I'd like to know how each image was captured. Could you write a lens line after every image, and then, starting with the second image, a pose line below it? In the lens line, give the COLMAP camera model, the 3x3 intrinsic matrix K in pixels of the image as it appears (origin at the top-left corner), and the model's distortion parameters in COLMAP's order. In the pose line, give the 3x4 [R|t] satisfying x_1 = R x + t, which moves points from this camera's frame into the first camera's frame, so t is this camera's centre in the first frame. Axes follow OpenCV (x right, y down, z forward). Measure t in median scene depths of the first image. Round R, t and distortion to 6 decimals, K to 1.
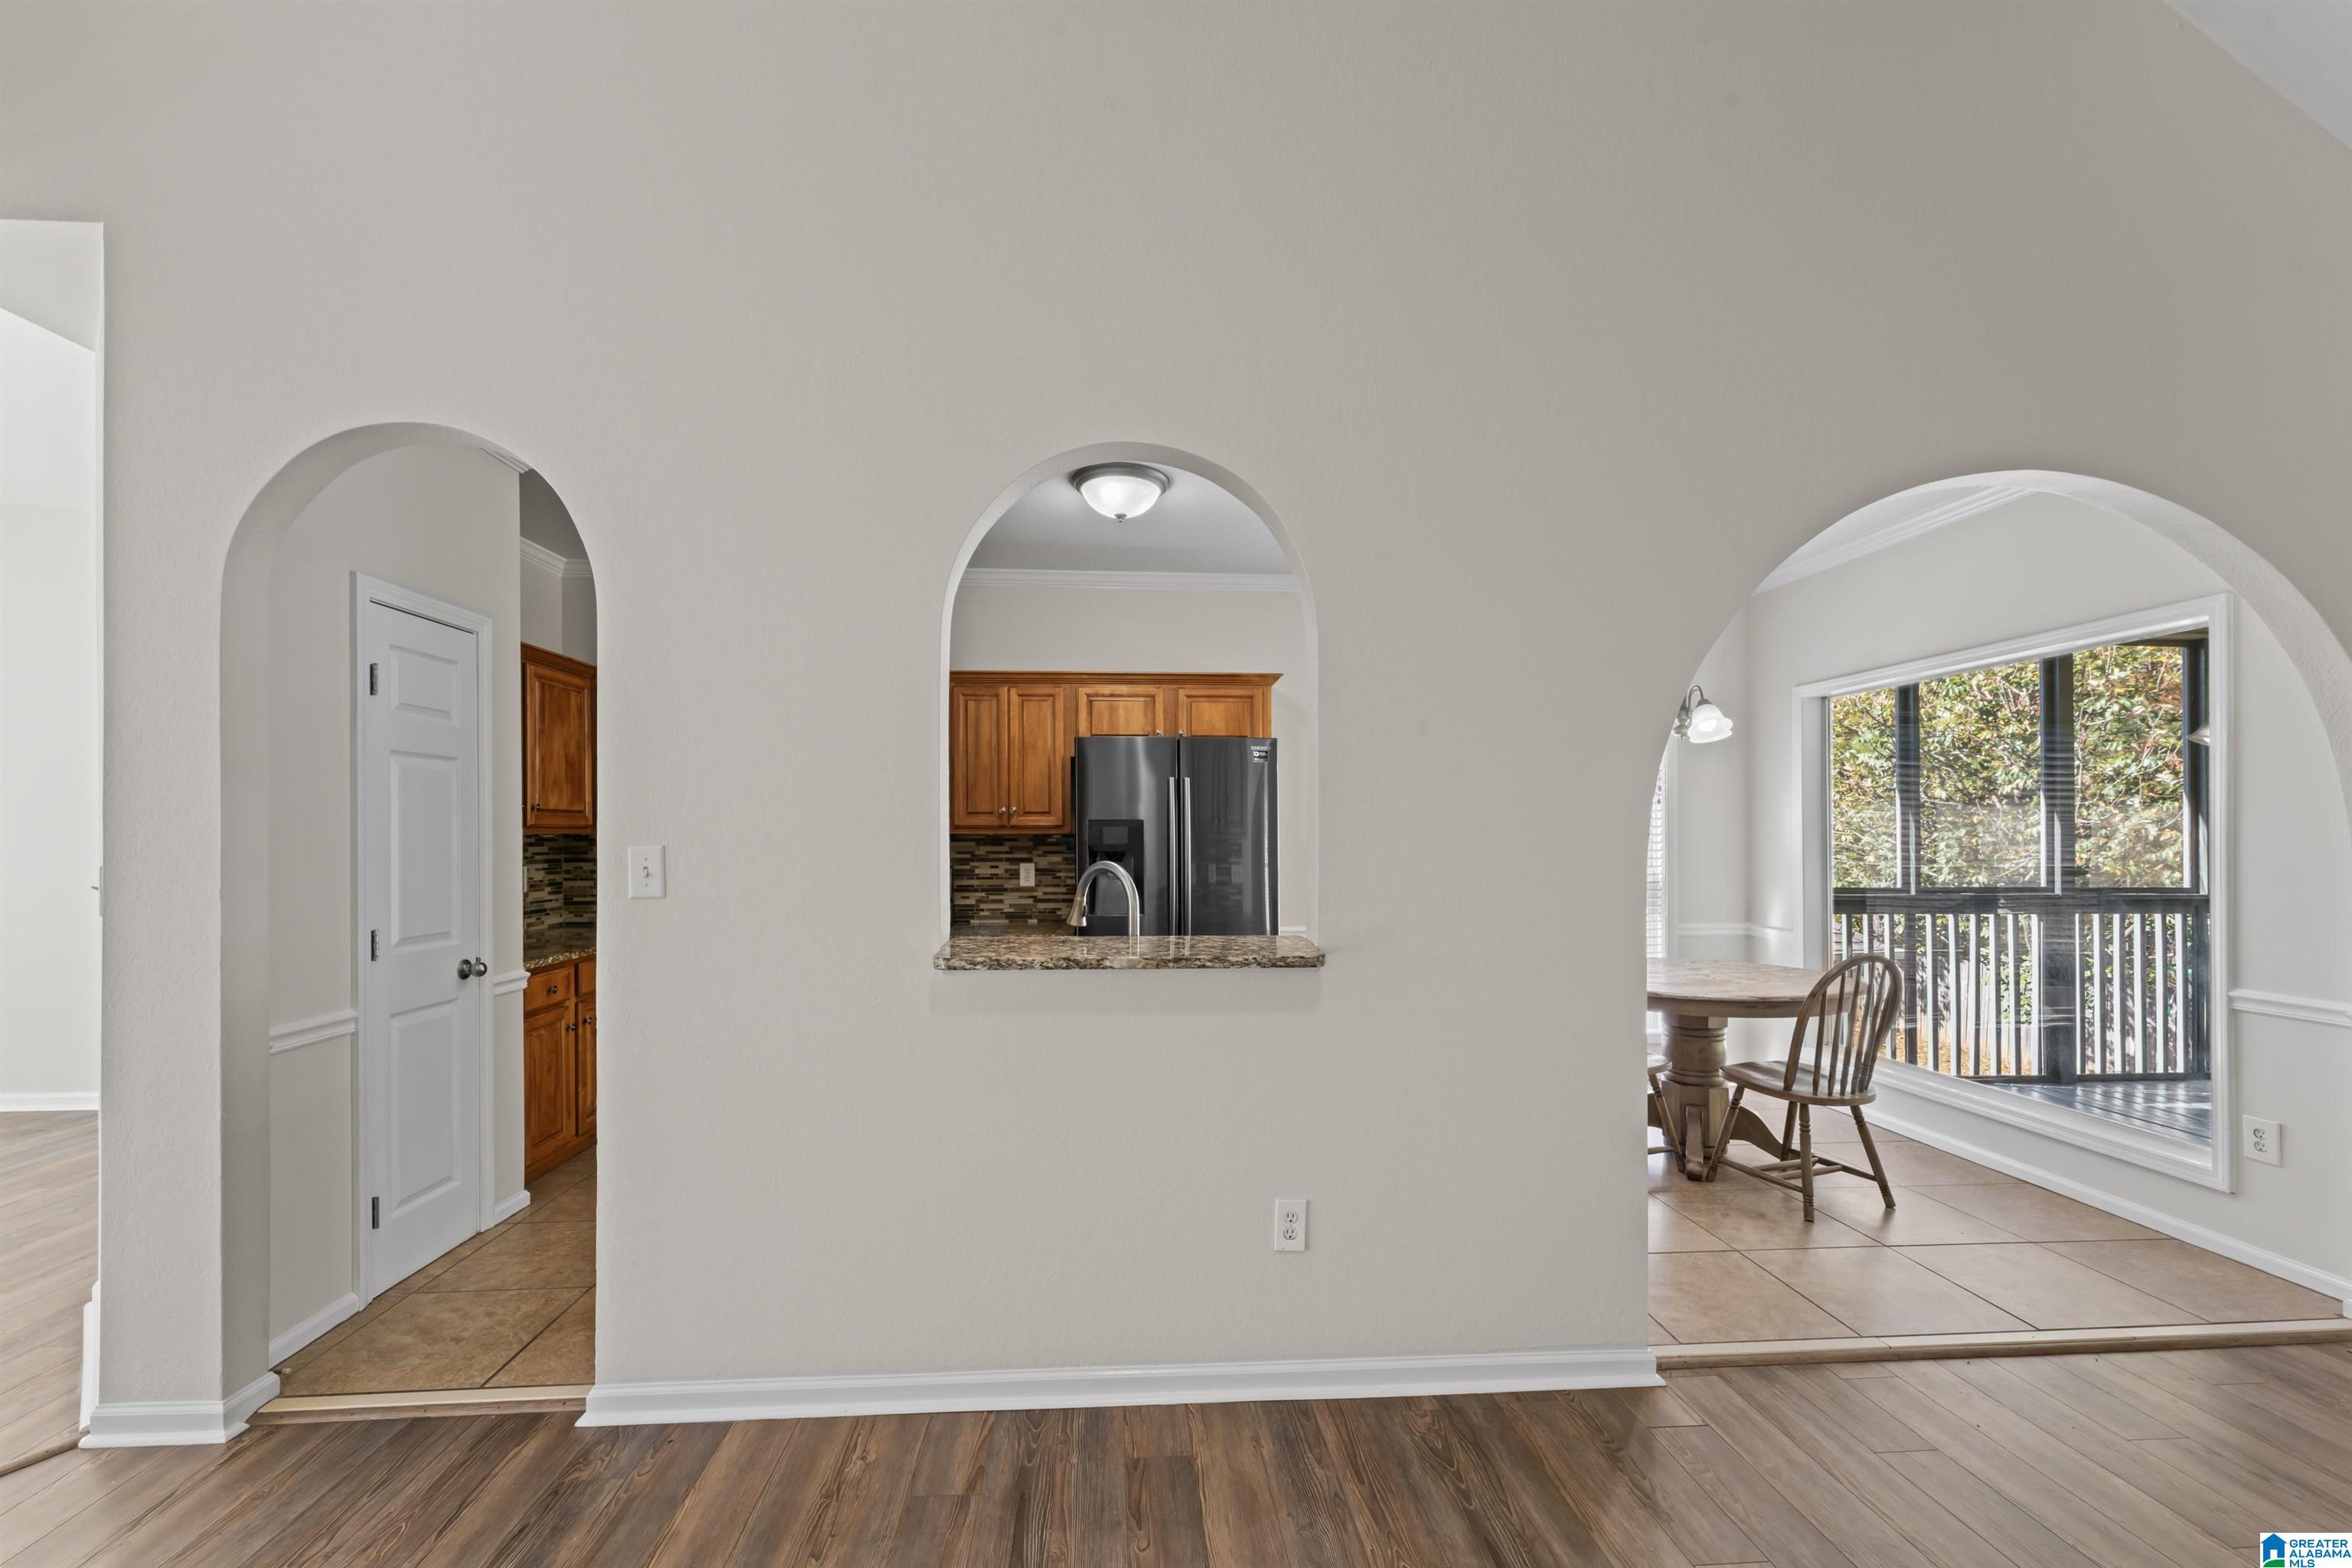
lens RADIAL K [[968.9, 0, 1169.1], [0, 968.9, 838.3], [0, 0, 1]] dist [-0.001940, -0.000028]
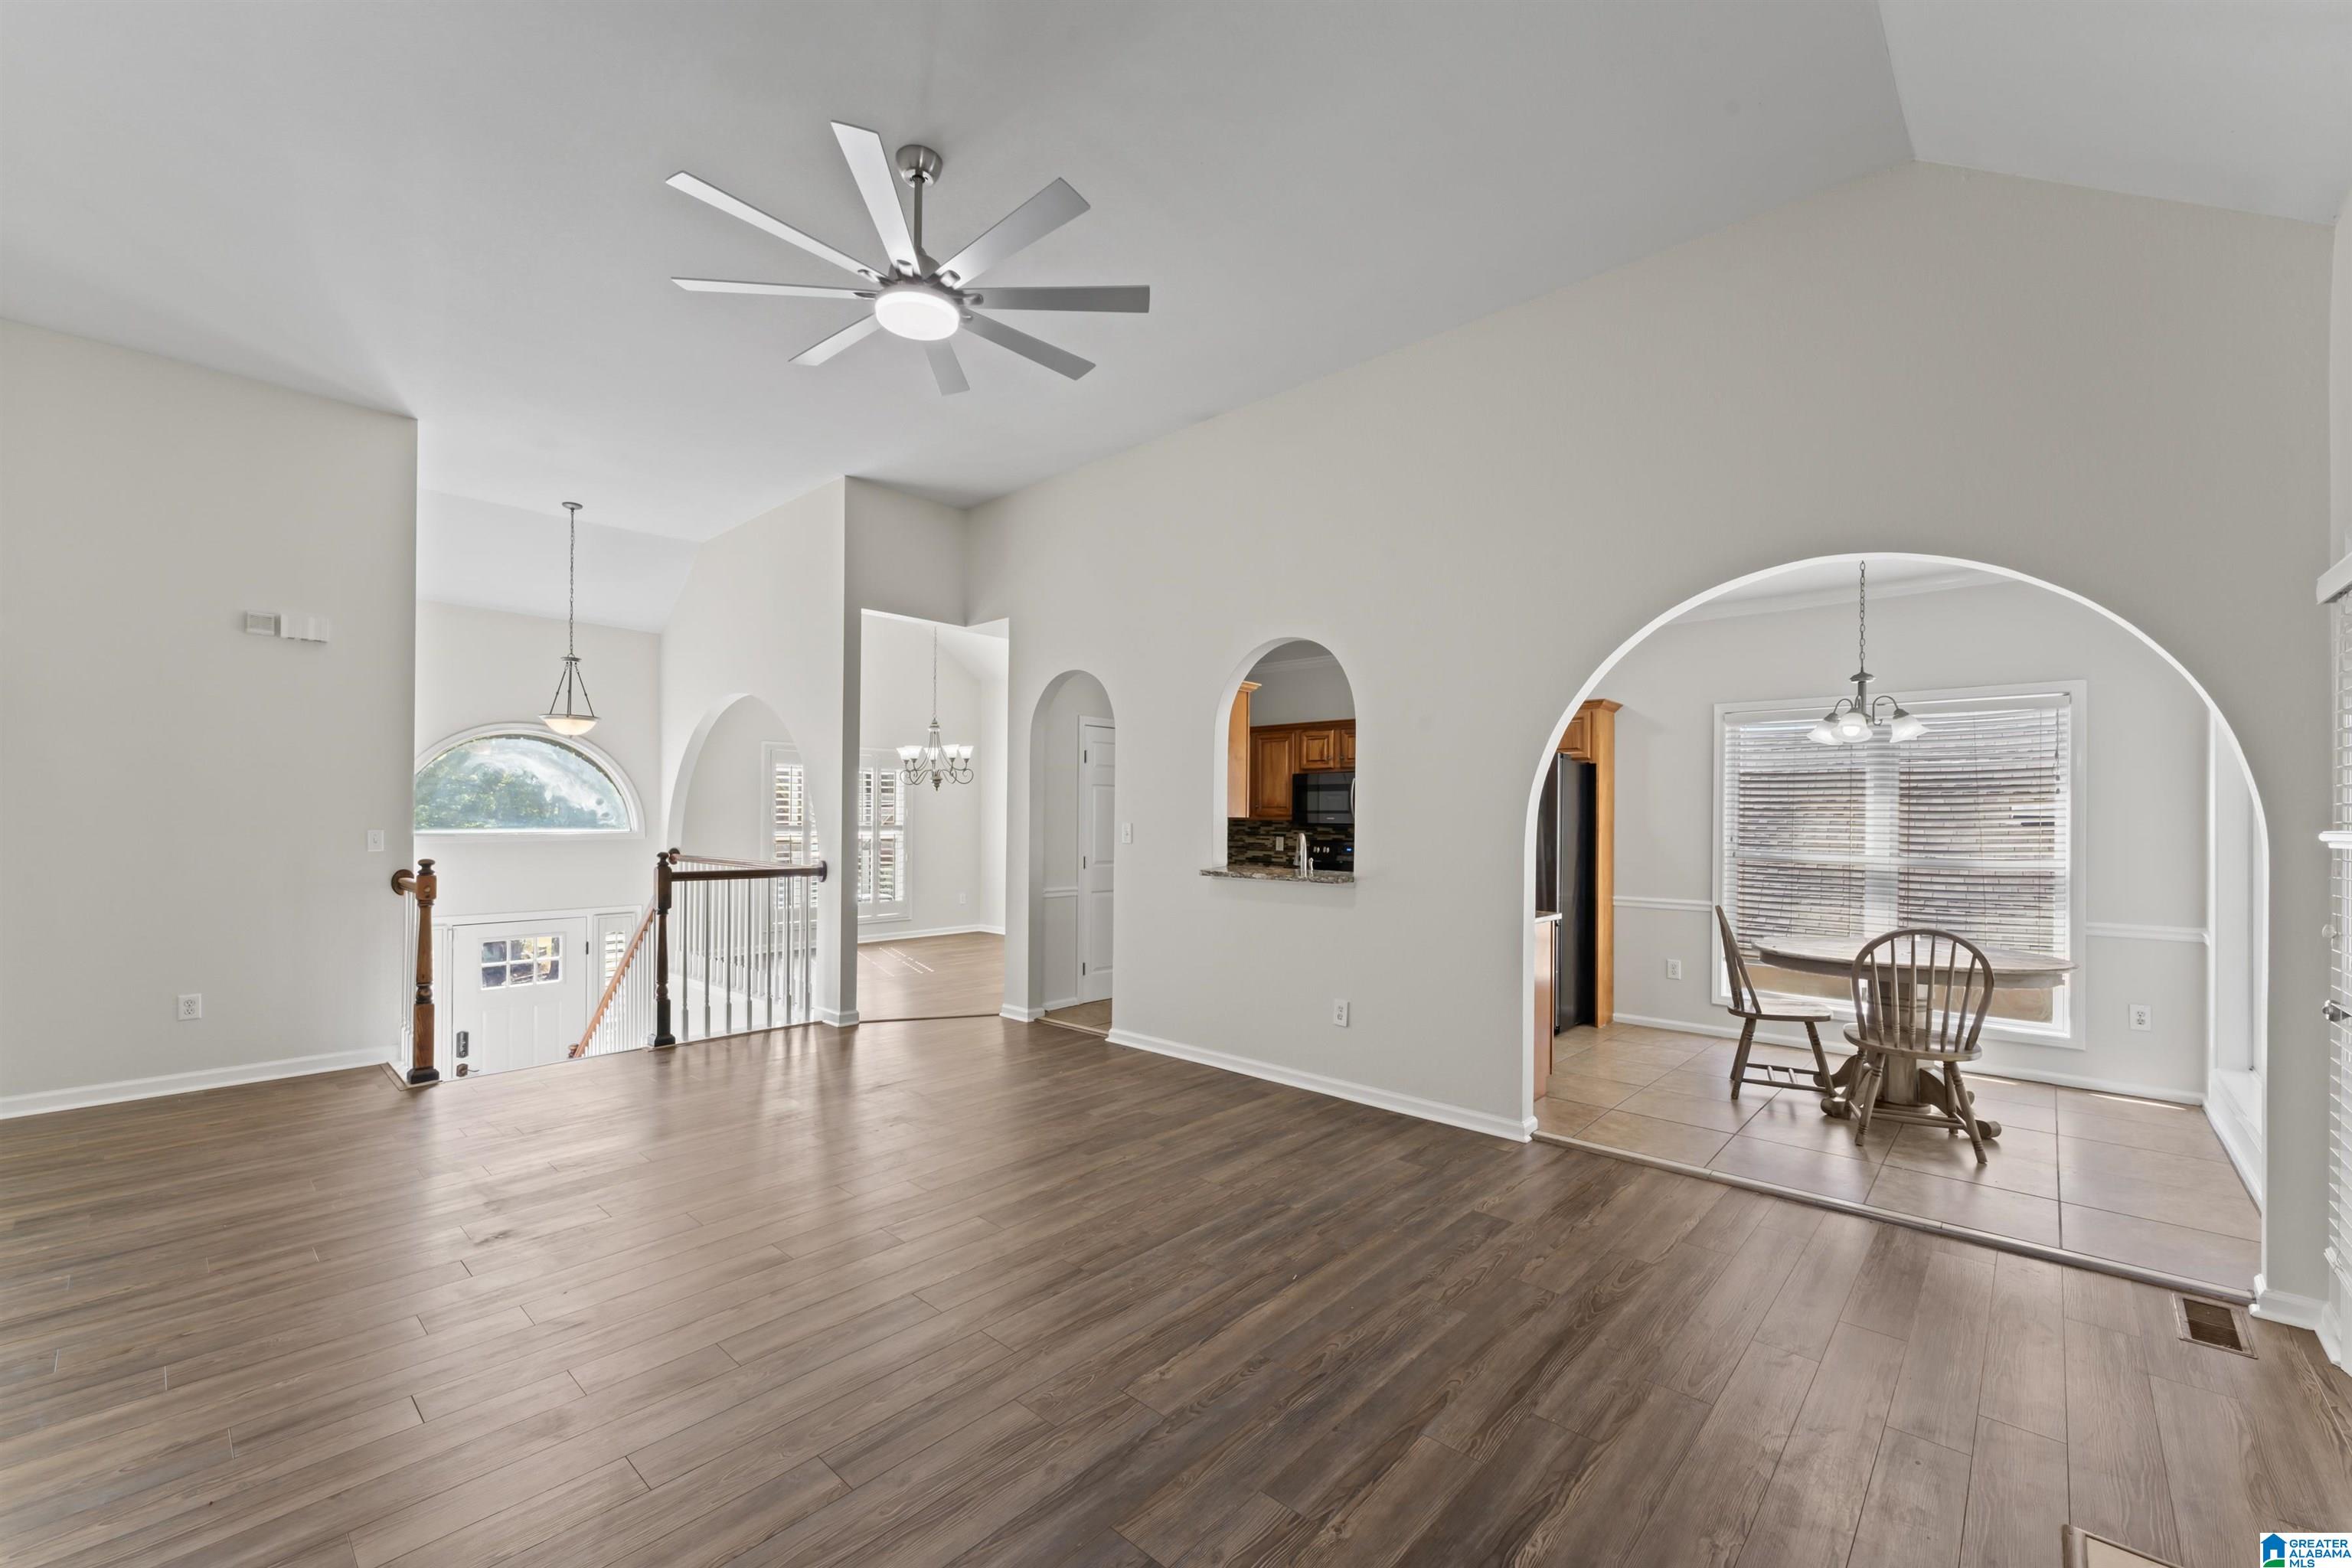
lens RADIAL K [[942.5, 0, 1173.6], [0, 942.5, 815.3], [0, 0, 1]] dist [-0.000950, -0.000084]
pose [[0.696621, 0.004903, -0.717422, 1.303629], [-0.013664, 0.999886, -0.006435, 0.000114], [0.717309, 0.014285, 0.696609, -0.644810]]
